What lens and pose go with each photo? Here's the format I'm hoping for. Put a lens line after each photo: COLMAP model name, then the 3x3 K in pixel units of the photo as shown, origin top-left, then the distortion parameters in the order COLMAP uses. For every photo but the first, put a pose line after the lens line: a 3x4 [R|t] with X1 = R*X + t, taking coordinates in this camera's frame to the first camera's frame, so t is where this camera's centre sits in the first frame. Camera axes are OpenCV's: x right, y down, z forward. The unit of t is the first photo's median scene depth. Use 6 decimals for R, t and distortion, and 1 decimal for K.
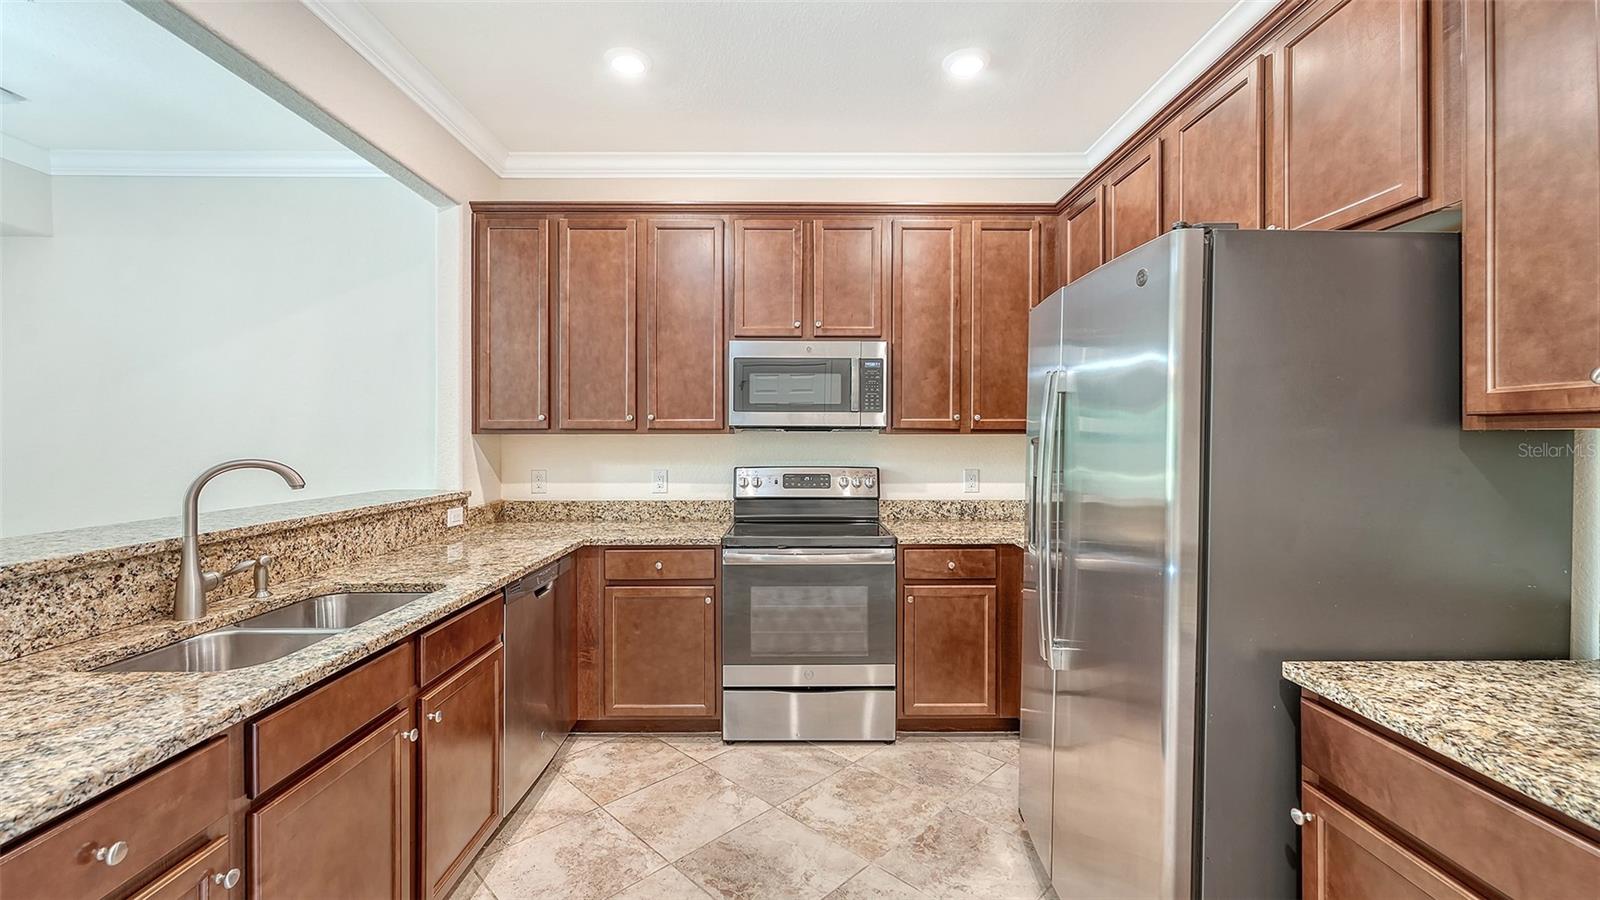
lens RADIAL K [[646.5, 0, 807.7], [0, 646.5, 445.3], [0, 0, 1]] dist [0.012953, -0.000656]
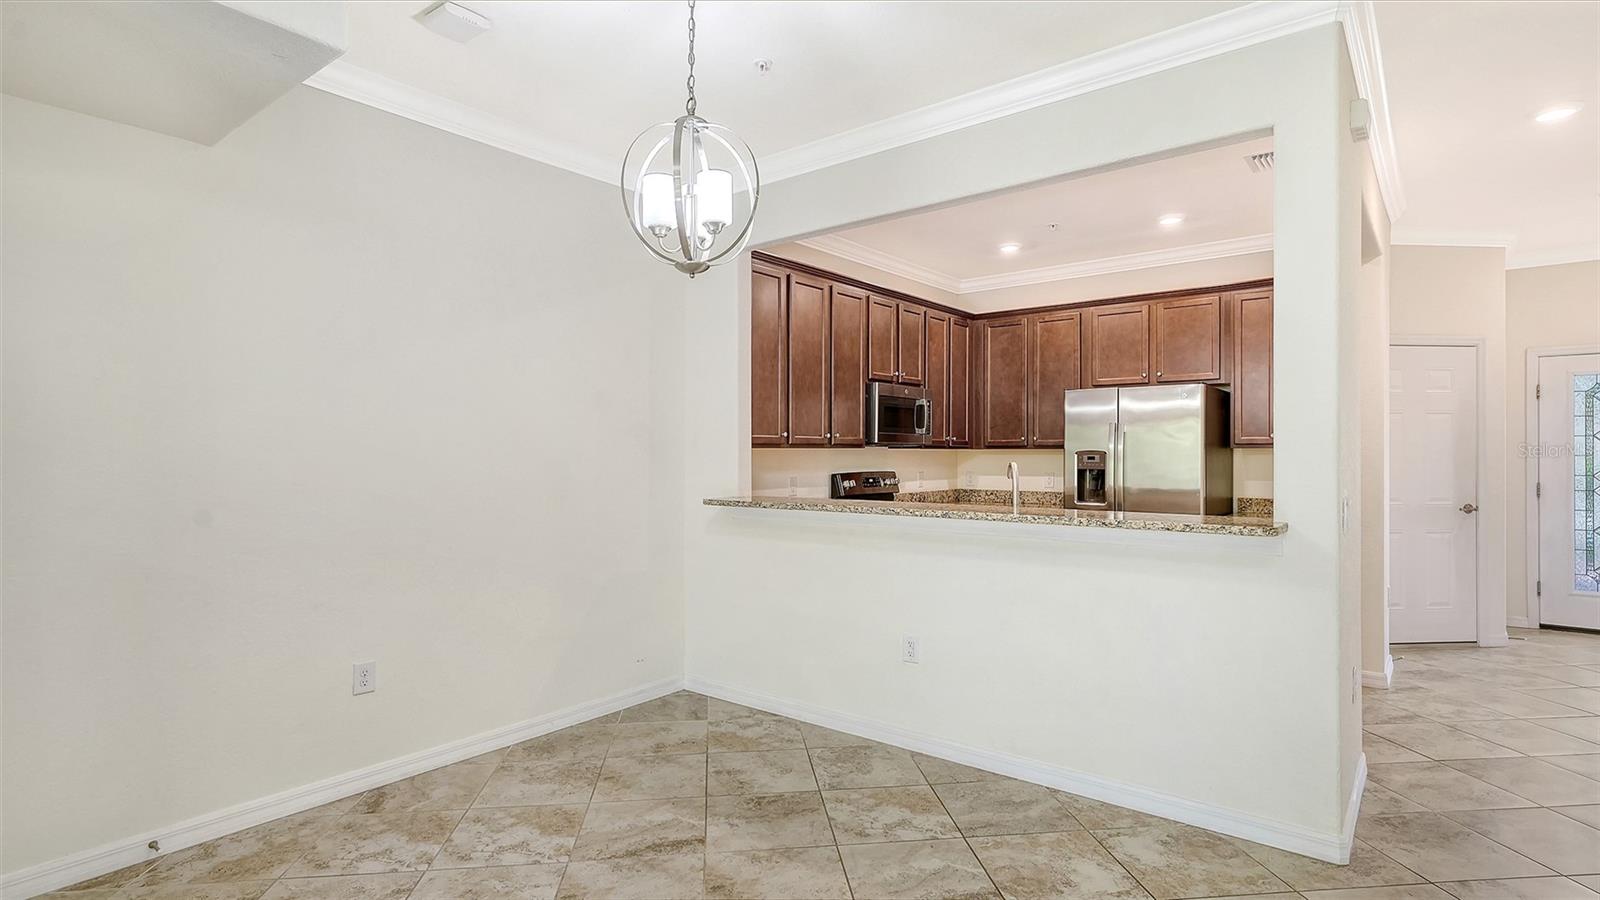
lens RADIAL K [[803.6, 0, 800.1], [0, 803.6, 446.5], [0, 0, 1]] dist [0.009058, -0.000123]
pose [[0.637575, 0.004680, 0.770374, -1.732163], [0.011074, 0.999823, -0.015239, 0.003818], [-0.770309, 0.018247, 0.637410, 0.012548]]
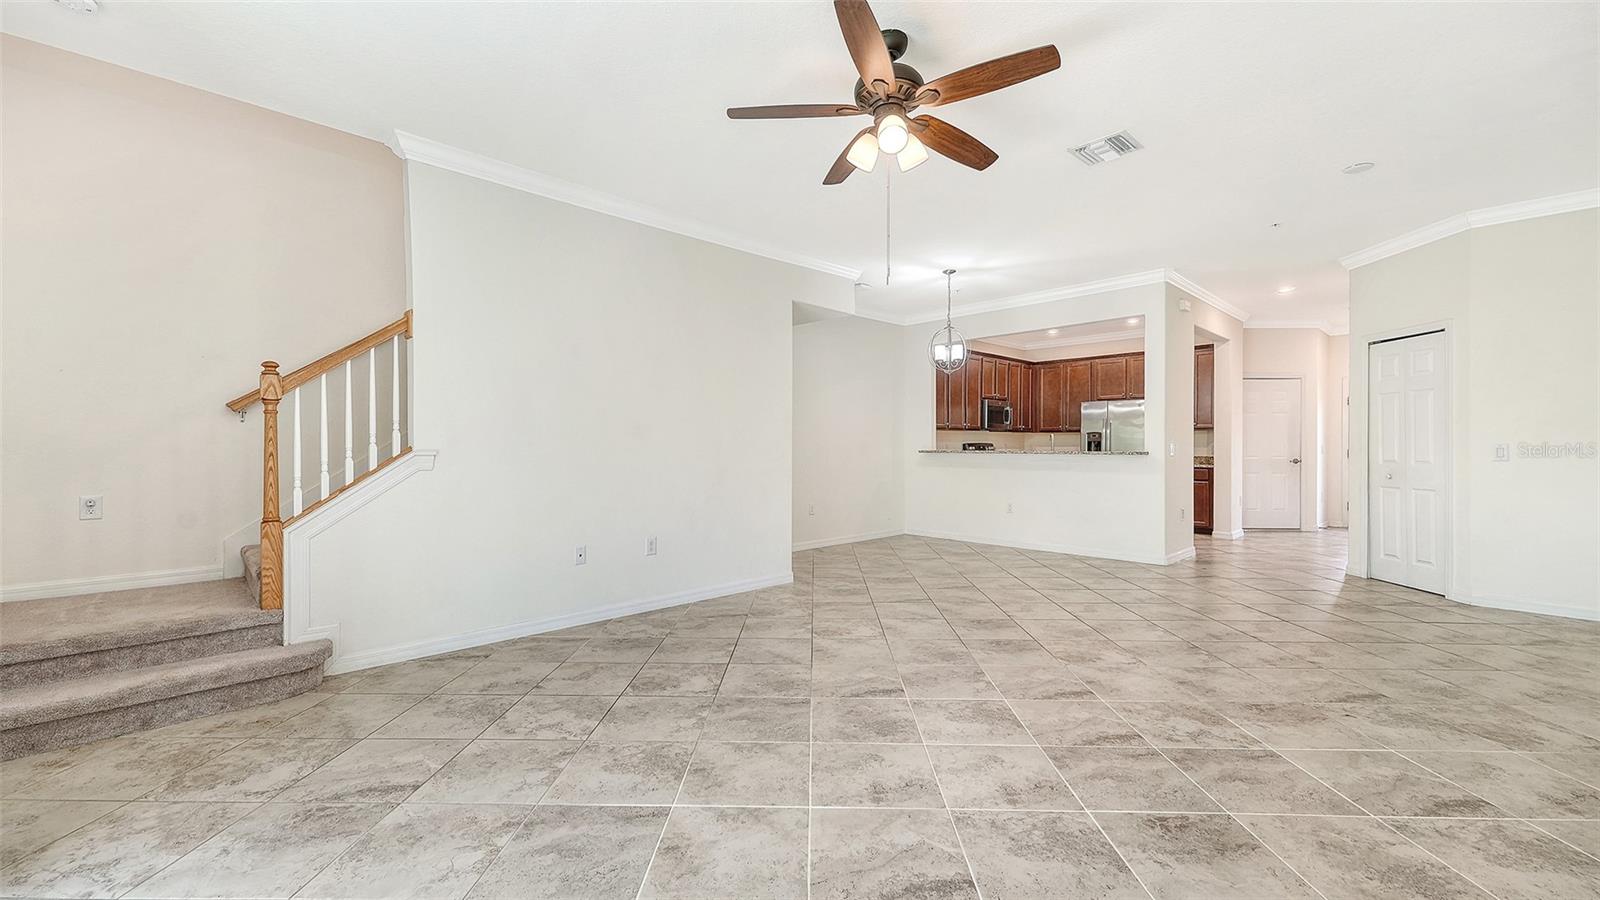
lens RADIAL K [[646.5, 0, 807.7], [0, 646.5, 445.3], [0, 0, 1]] dist [0.012953, -0.000656]
pose [[0.722748, -0.000246, 0.691112, -3.030297], [0.009129, 0.999916, -0.009192, 0.075155], [-0.691051, 0.012953, 0.722690, -0.631090]]
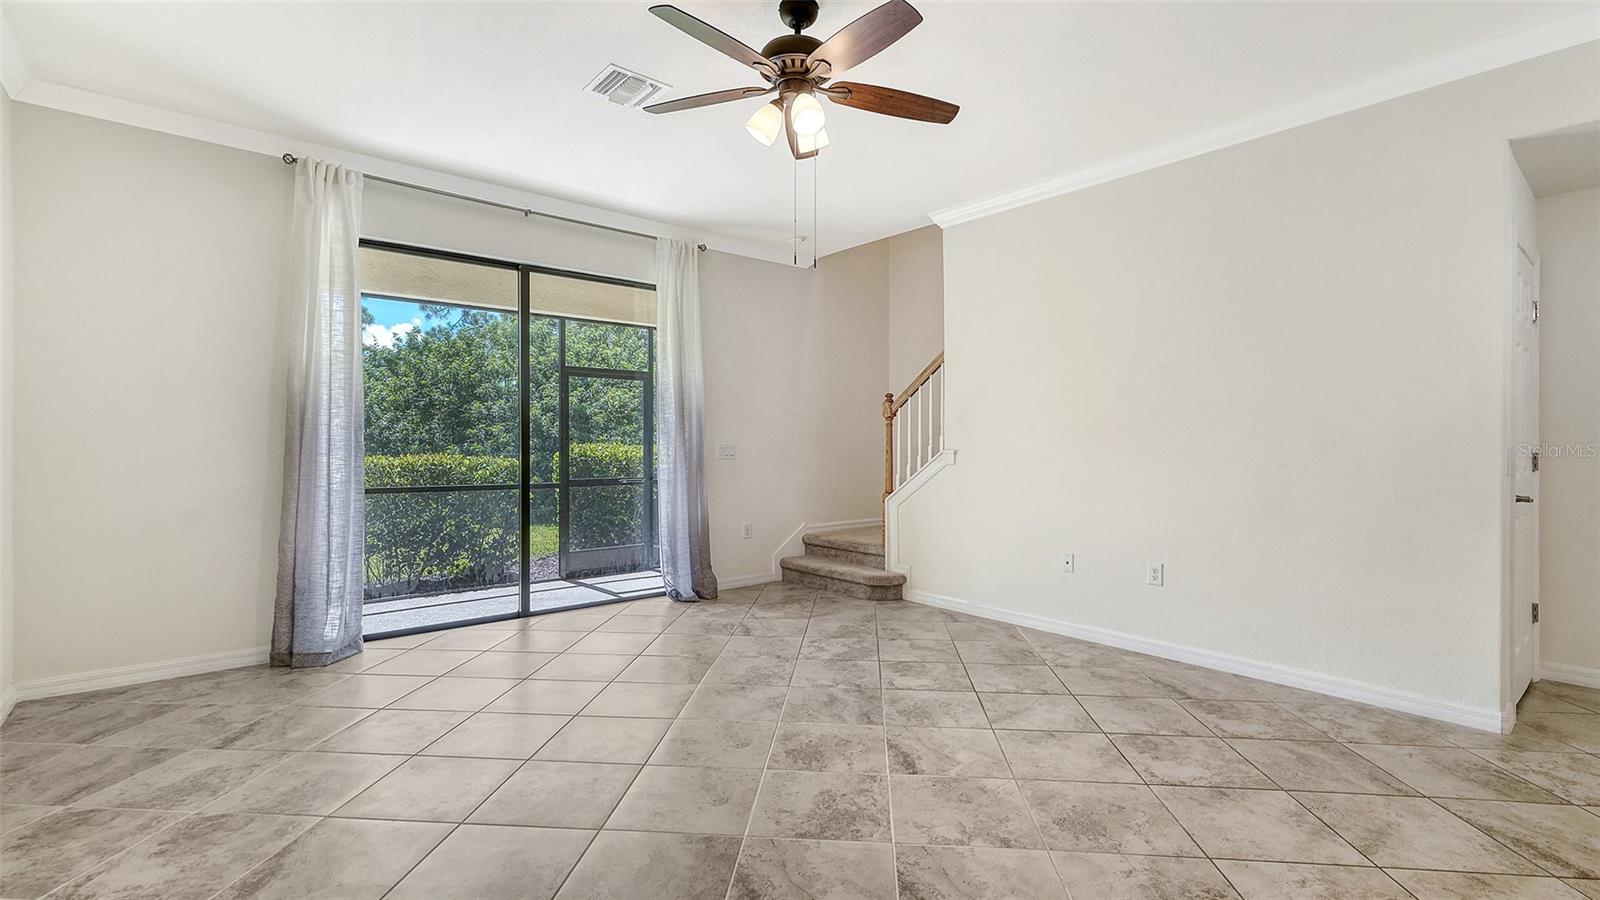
lens RADIAL K [[725.7, 0, 793.7], [0, 725.7, 445.5], [0, 0, 1]] dist [0.017239, -0.000207]
pose [[0.625536, 0.000413, -0.780196, -1.530866], [-0.009814, 0.999925, -0.007339, 0.072781], [0.780134, 0.012248, 0.625493, -0.648340]]
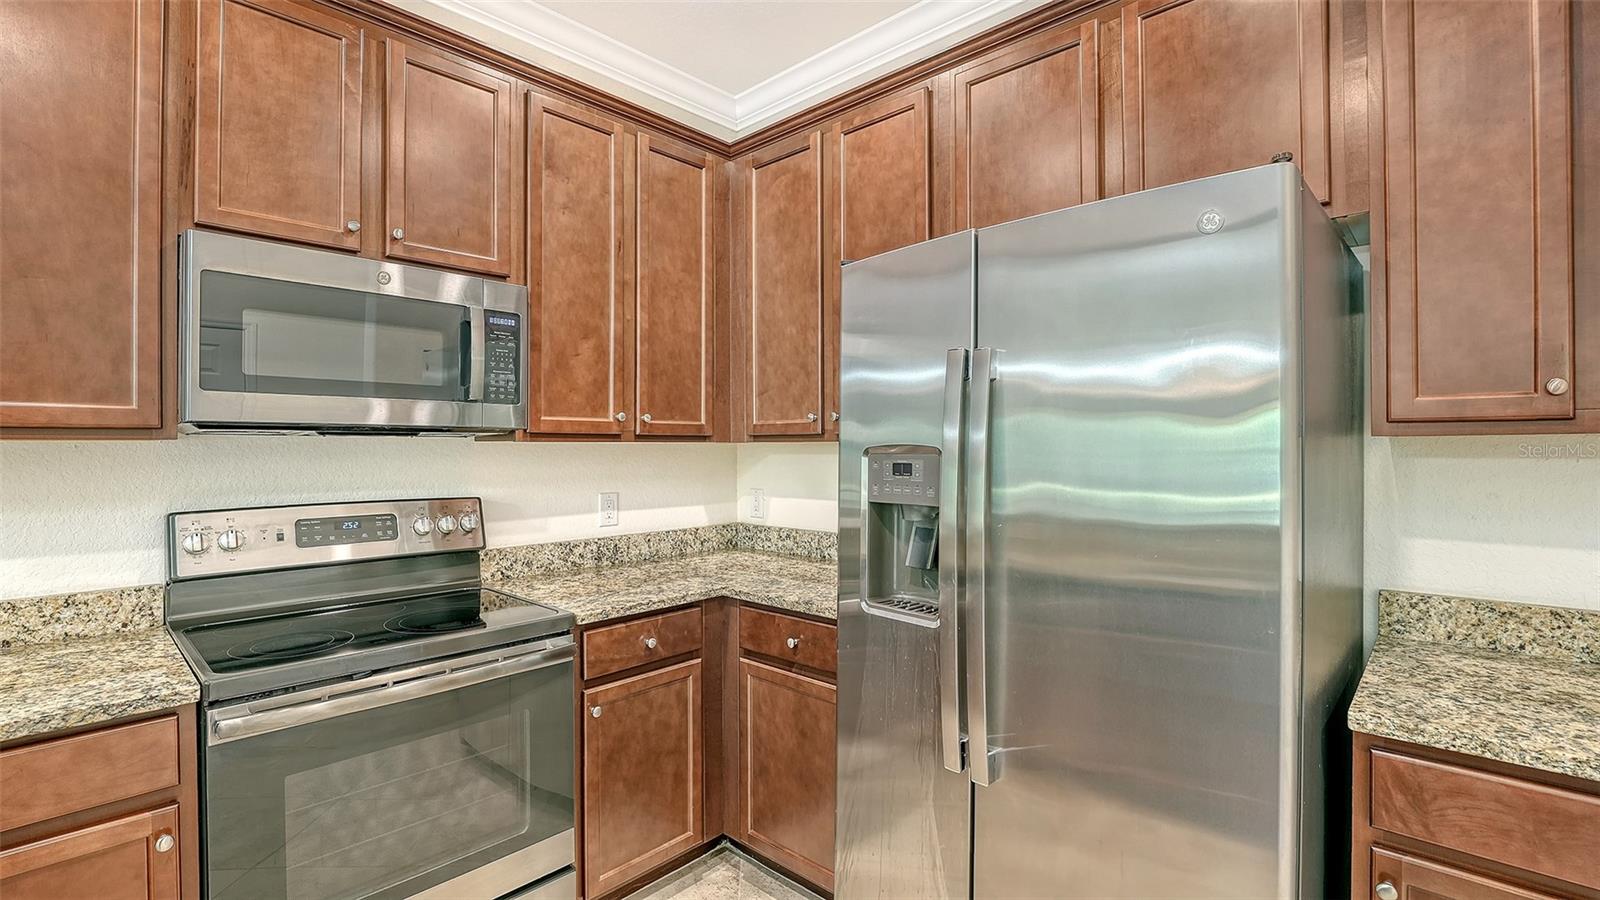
lens RADIAL K [[711.5, 0, 794.4], [0, 711.5, 449.5], [0, 0, 1]] dist [-0.014039, 0.000153]
pose [[0.701562, -0.004556, 0.712594, -0.189210], [0.011927, 0.999915, -0.005349, -0.003463], [-0.712508, 0.012252, 0.701557, 0.400066]]
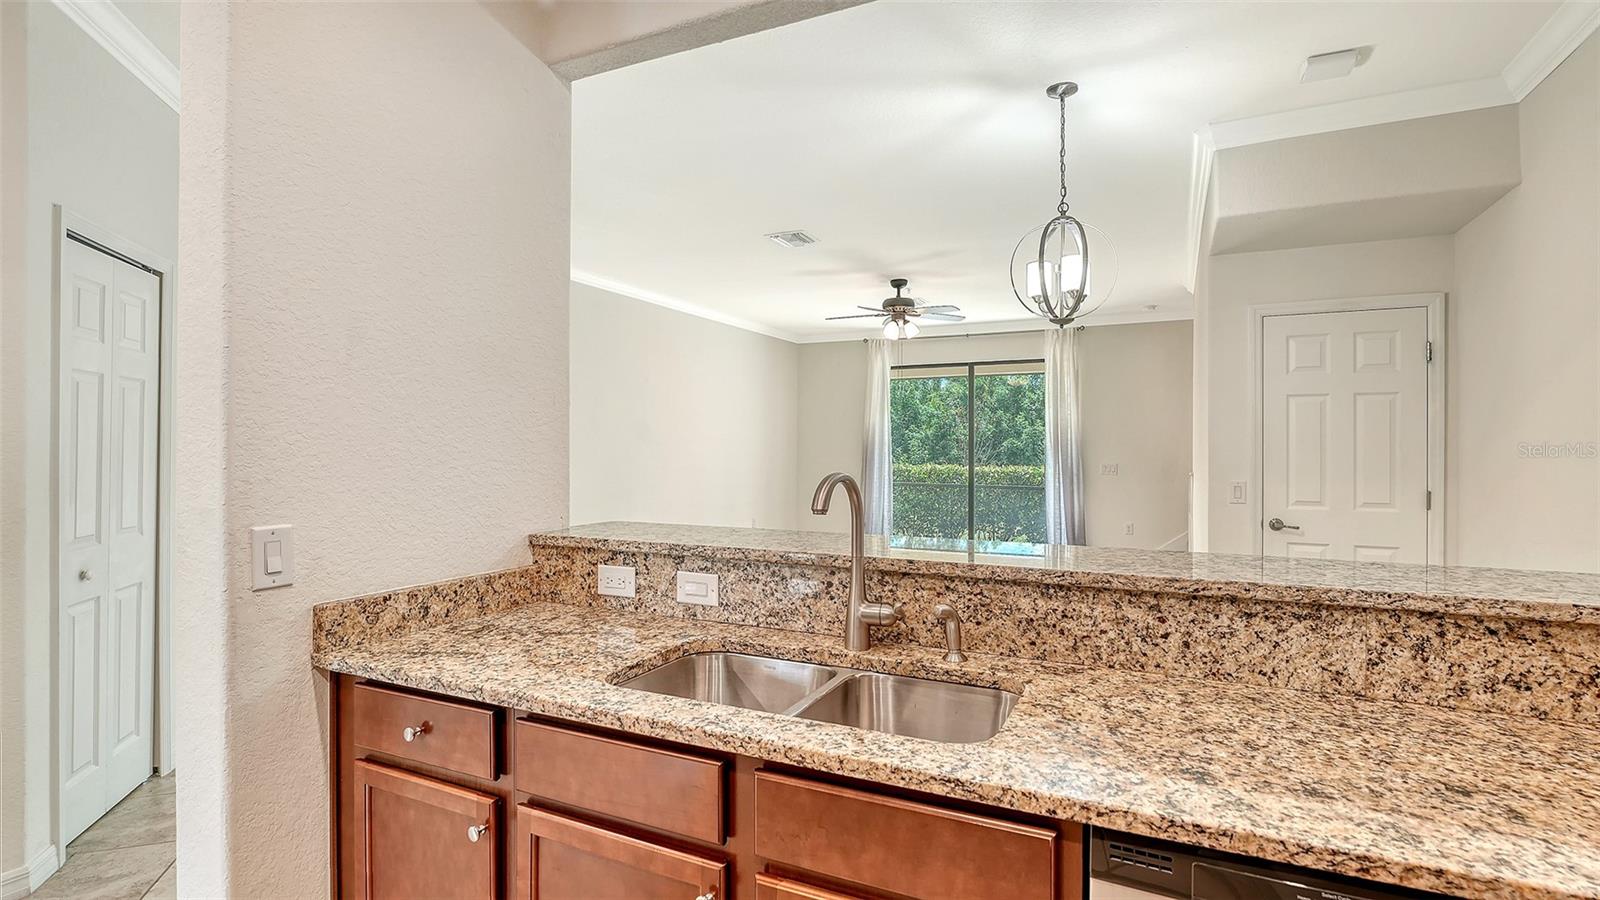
lens RADIAL K [[779.9, 0, 800.0], [0, 779.9, 450.0], [0, 0, 1]] dist [-0.013838, -0.000525]
pose [[-0.459251, 0.002587, -0.888303, 0.019332], [-0.013139, 0.999867, 0.009705, -0.008631], [0.888209, 0.016128, -0.459156, 0.814619]]
